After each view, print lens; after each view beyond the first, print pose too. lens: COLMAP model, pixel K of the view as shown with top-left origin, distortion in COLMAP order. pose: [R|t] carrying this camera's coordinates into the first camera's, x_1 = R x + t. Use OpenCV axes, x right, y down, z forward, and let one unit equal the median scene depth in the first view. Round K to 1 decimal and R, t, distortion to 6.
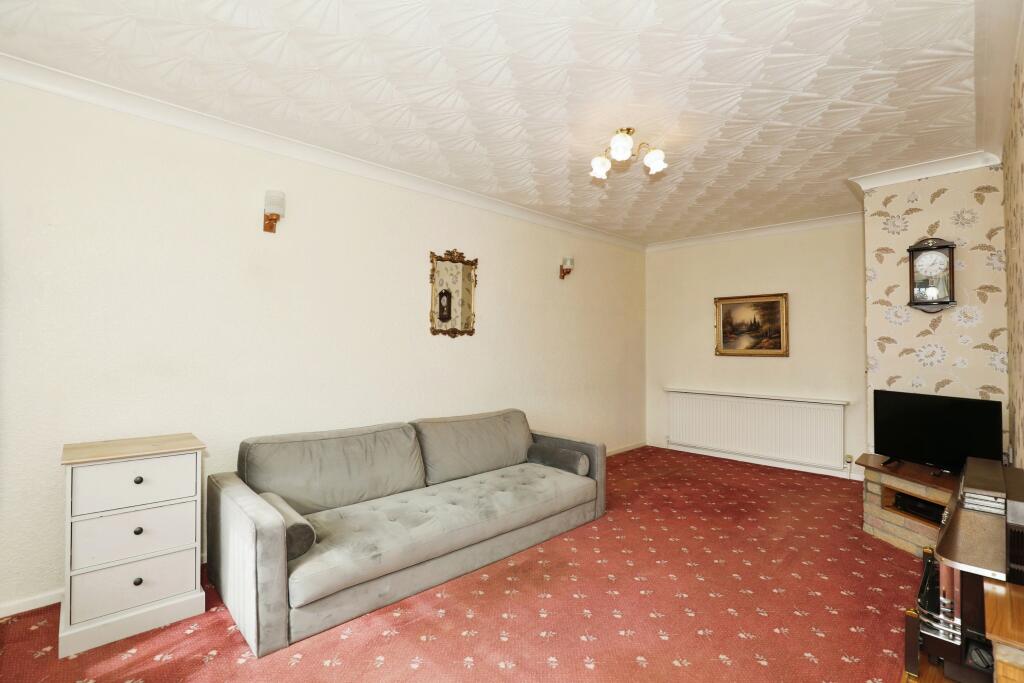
lens RADIAL K [[473.3, 0, 518.6], [0, 473.3, 335.3], [0, 0, 1]] dist [-0.027482, 0.002190]
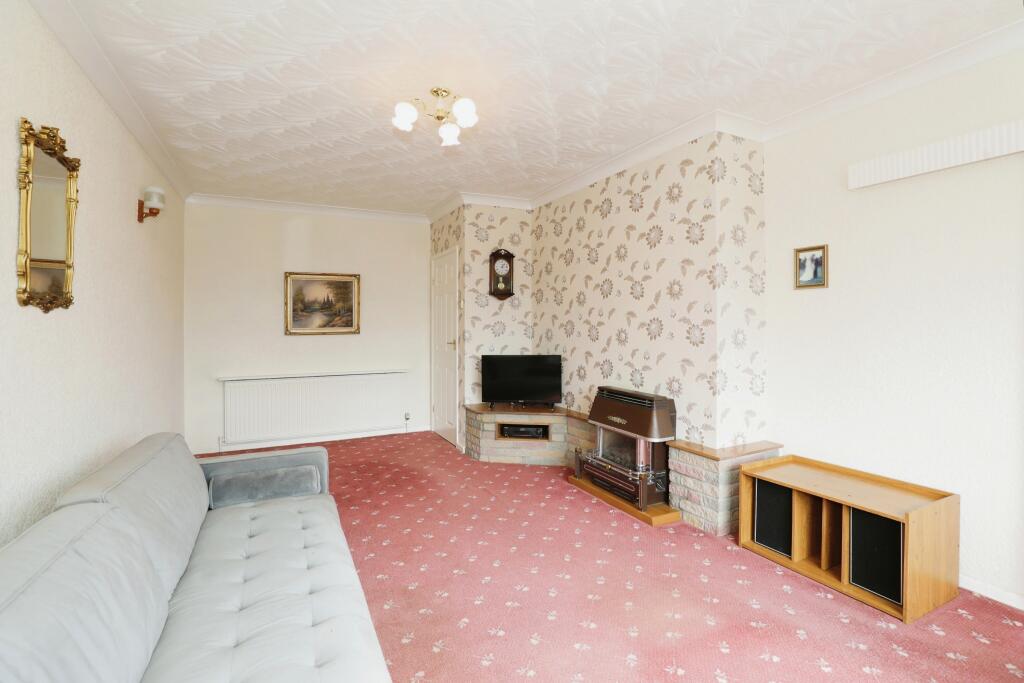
lens RADIAL K [[473.3, 0, 519.4], [0, 473.3, 321.1], [0, 0, 1]] dist [-0.027482, 0.002190]
pose [[0.315158, -0.003764, 0.949032, -0.470799], [-0.011561, 0.999903, 0.007805, 0.005494], [-0.948969, -0.013432, 0.315084, 0.433637]]
